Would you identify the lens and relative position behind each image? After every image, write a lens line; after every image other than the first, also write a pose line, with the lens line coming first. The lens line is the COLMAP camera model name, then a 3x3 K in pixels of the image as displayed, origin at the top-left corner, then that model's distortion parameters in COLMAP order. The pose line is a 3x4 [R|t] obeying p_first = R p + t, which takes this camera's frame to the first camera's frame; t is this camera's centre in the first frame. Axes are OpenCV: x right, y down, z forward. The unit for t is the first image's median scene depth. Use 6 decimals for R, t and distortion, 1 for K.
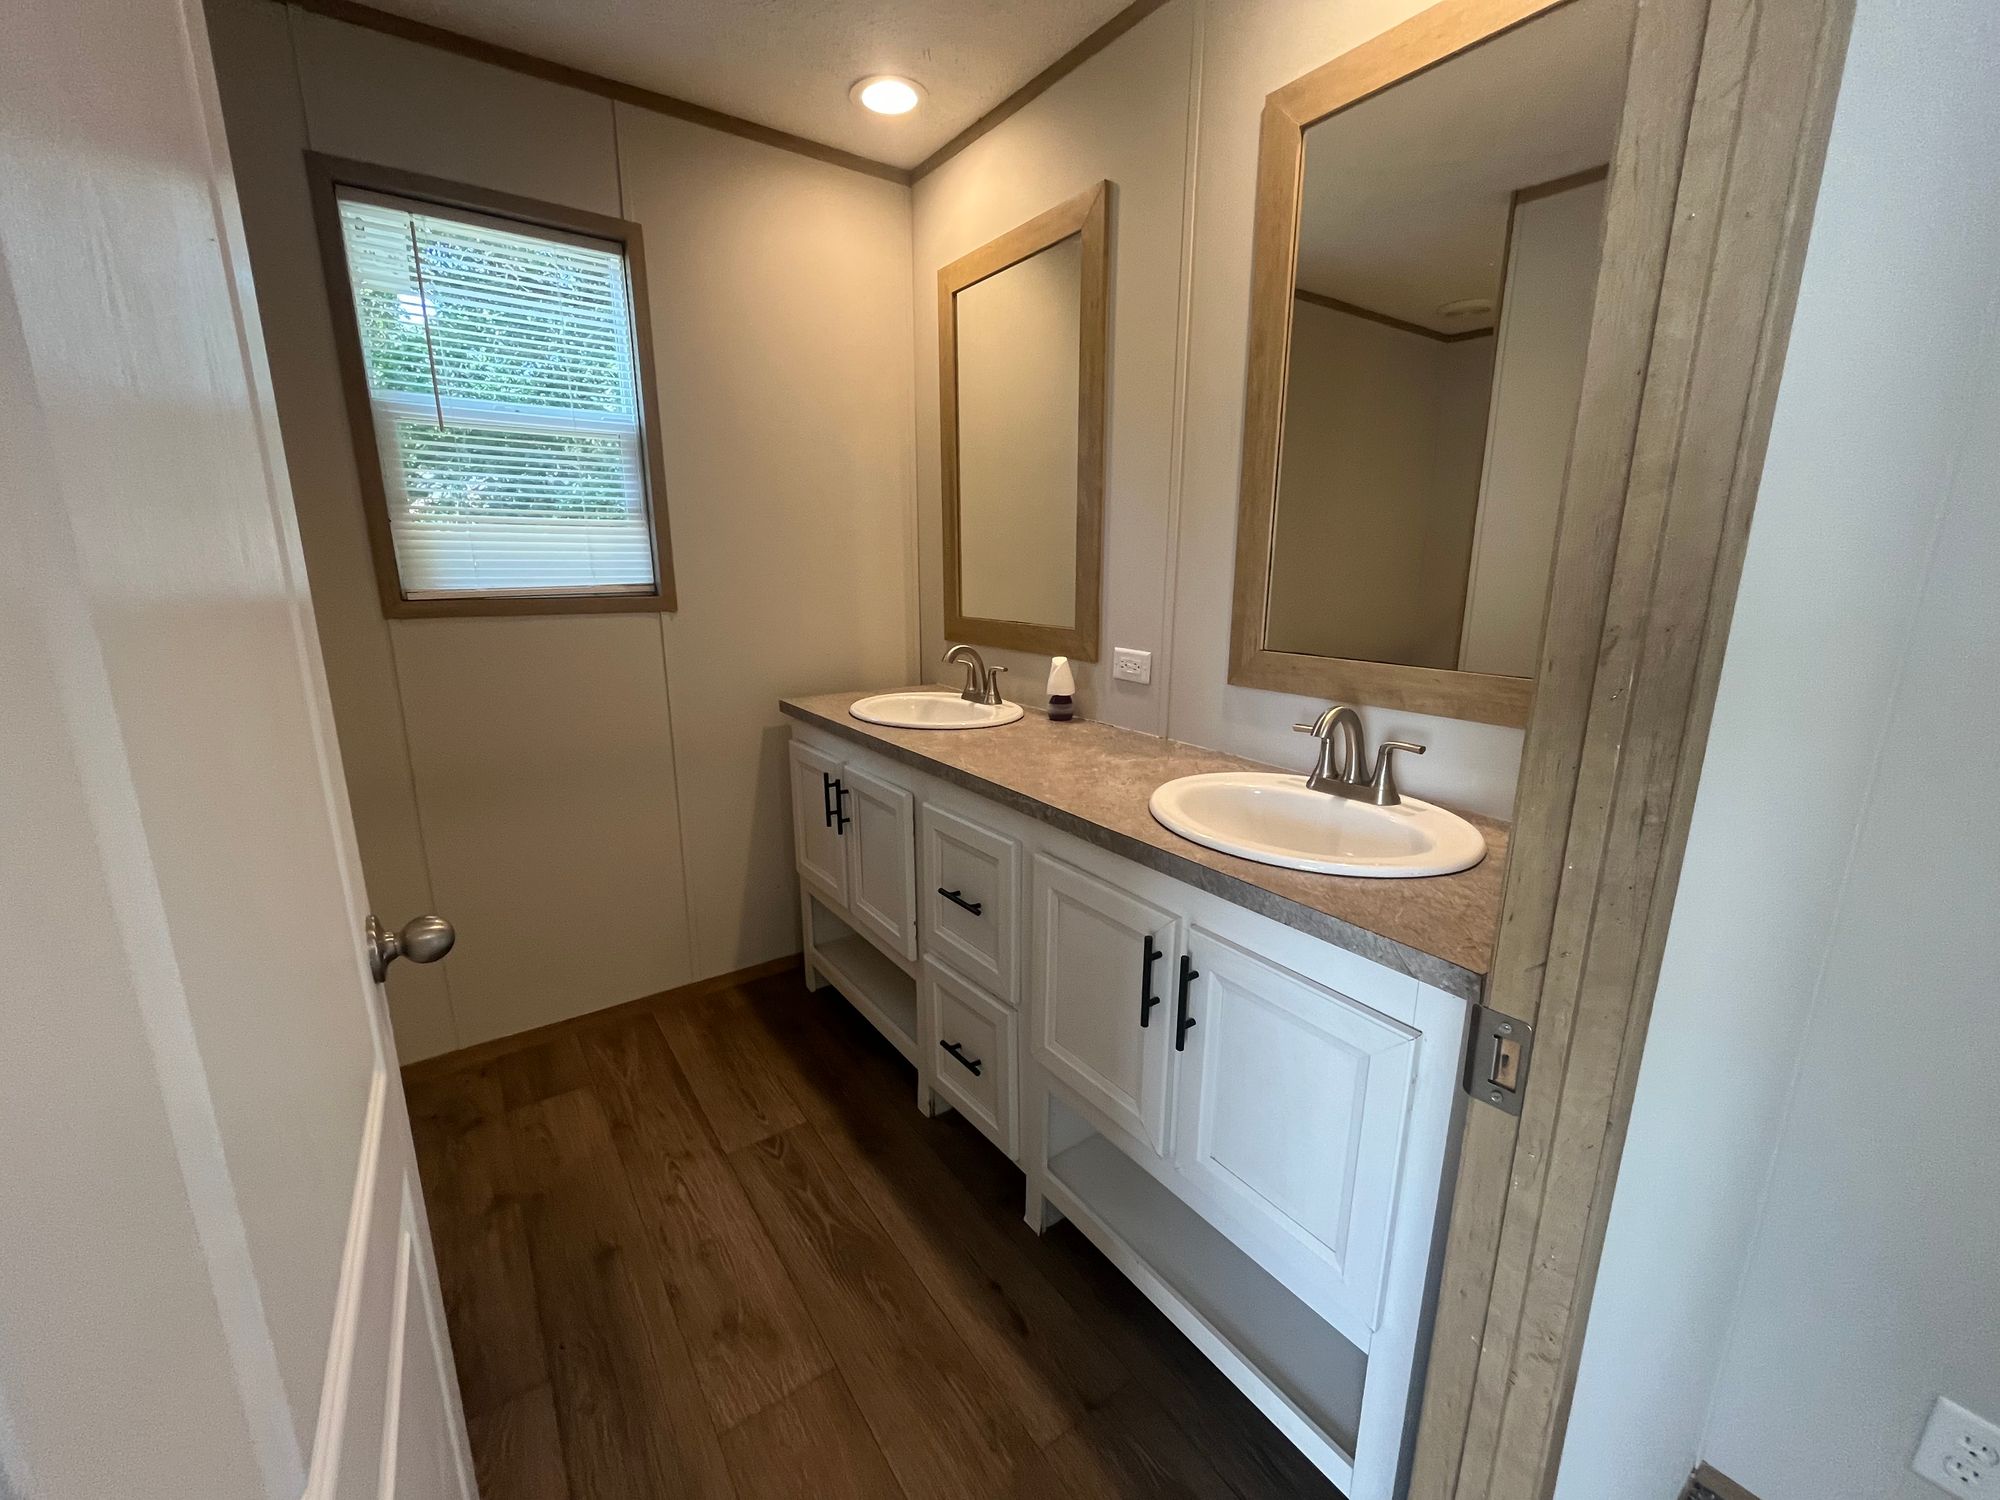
lens RADIAL K [[819.2, 0, 1002.6], [0, 819.2, 744.2], [0, 0, 1]] dist [-0.000685, 0.000026]
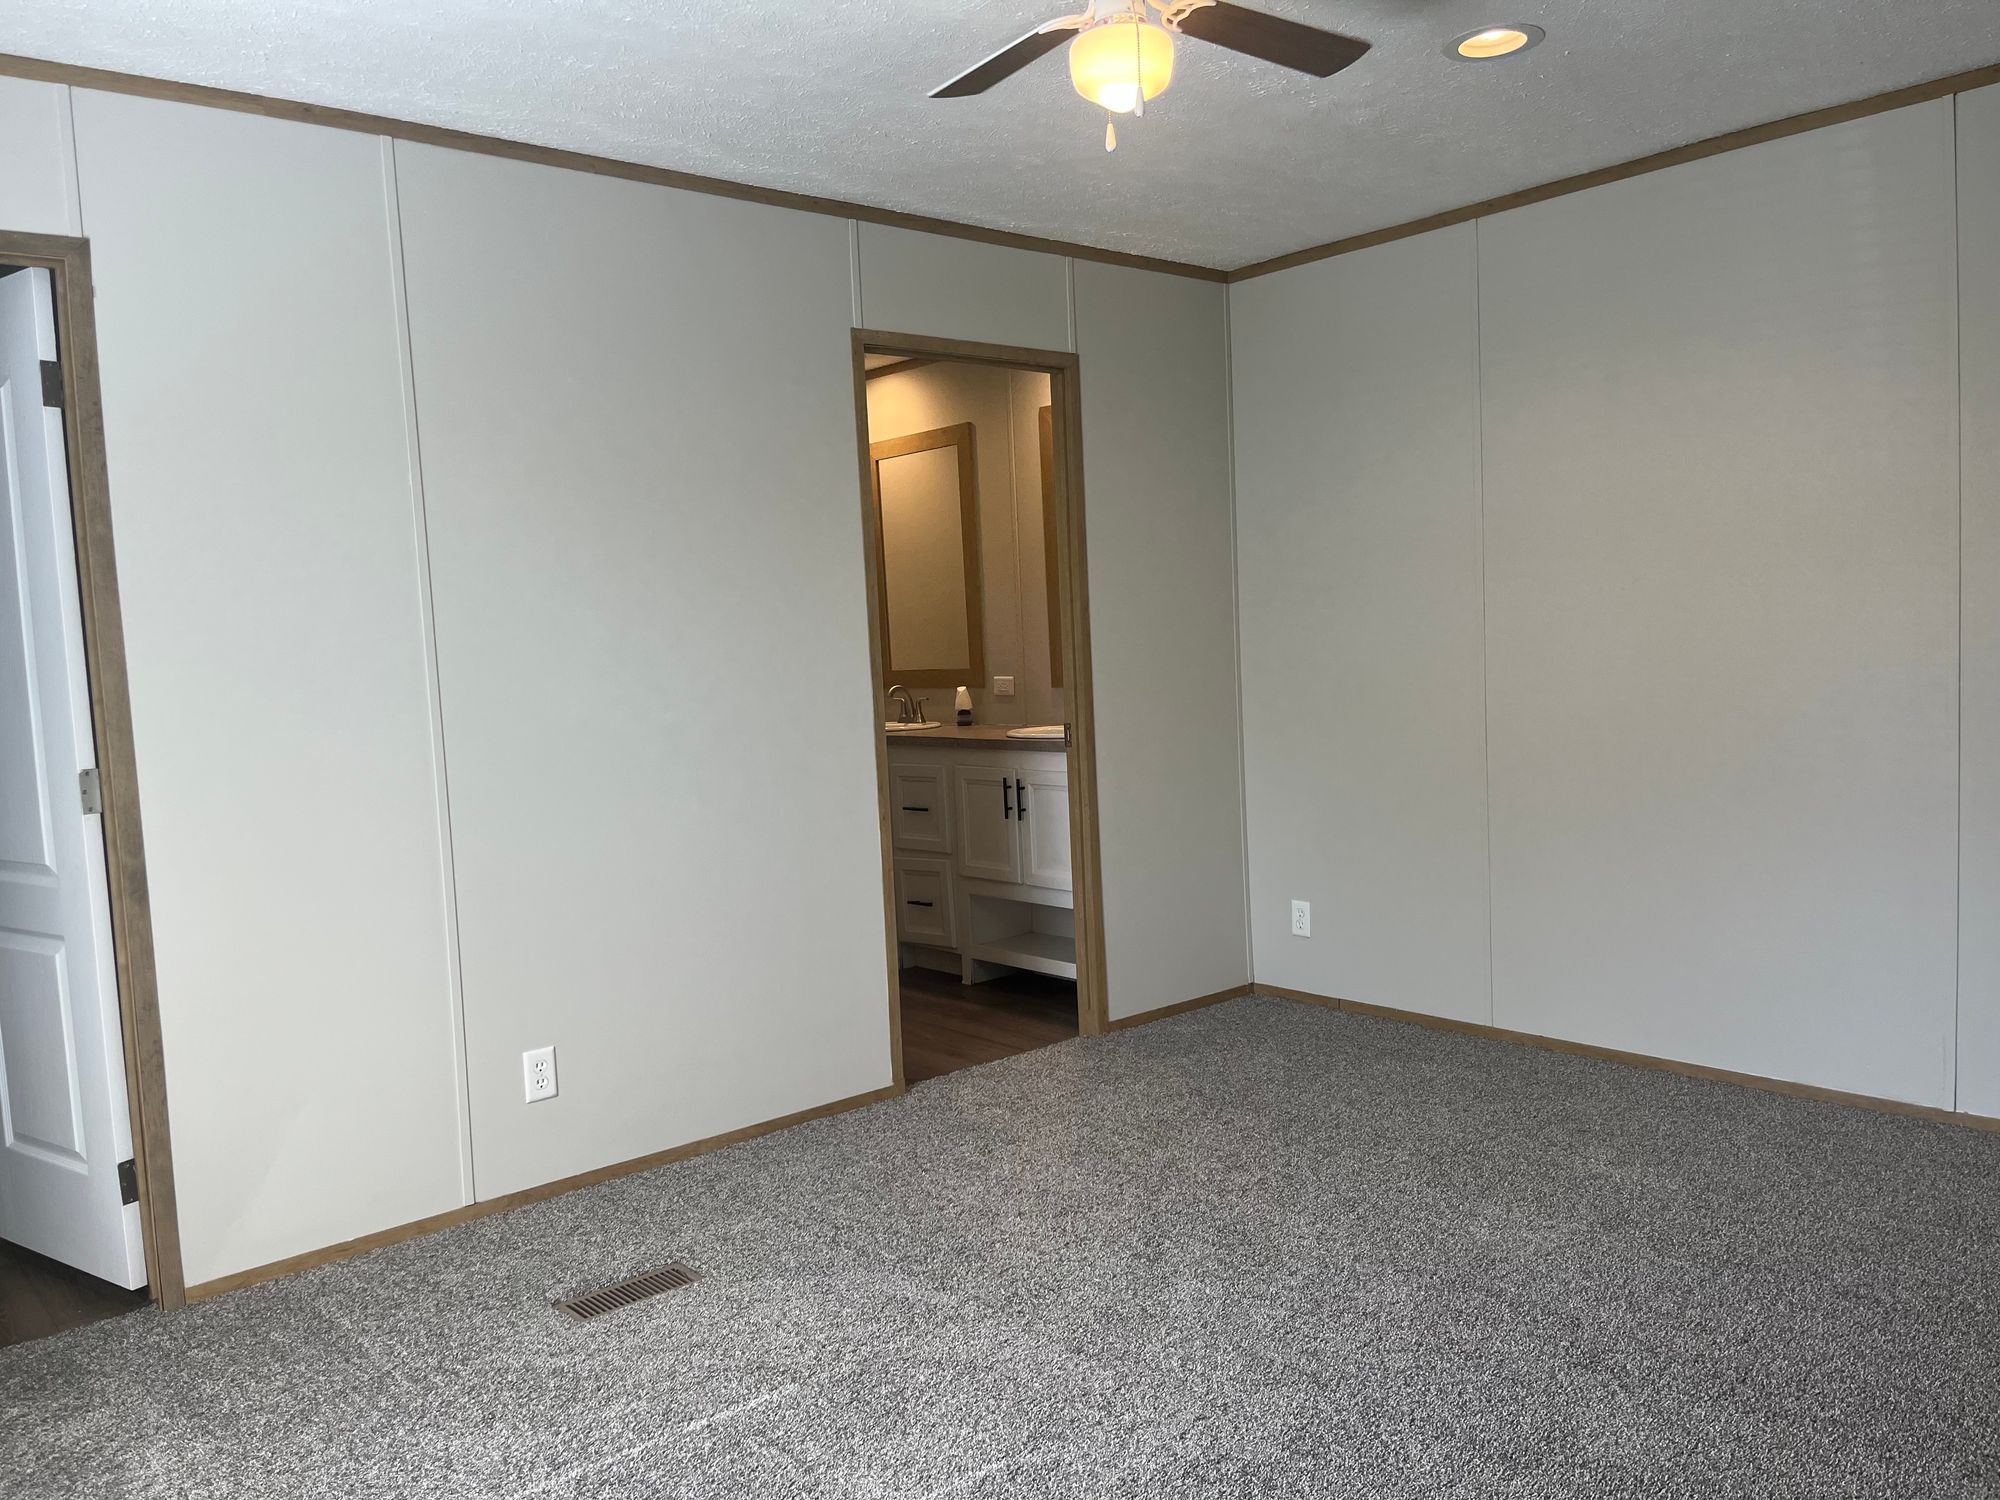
lens RADIAL K [[1513.9, 0, 998.2], [0, 1513.9, 750.6], [0, 0, 1]] dist [-0.005375, -0.000978]
pose [[0.994310, -0.060567, 0.087630, -0.183701], [0.072351, 0.987751, -0.138250, 0.627802], [-0.078183, 0.143804, 0.986513, -2.776713]]
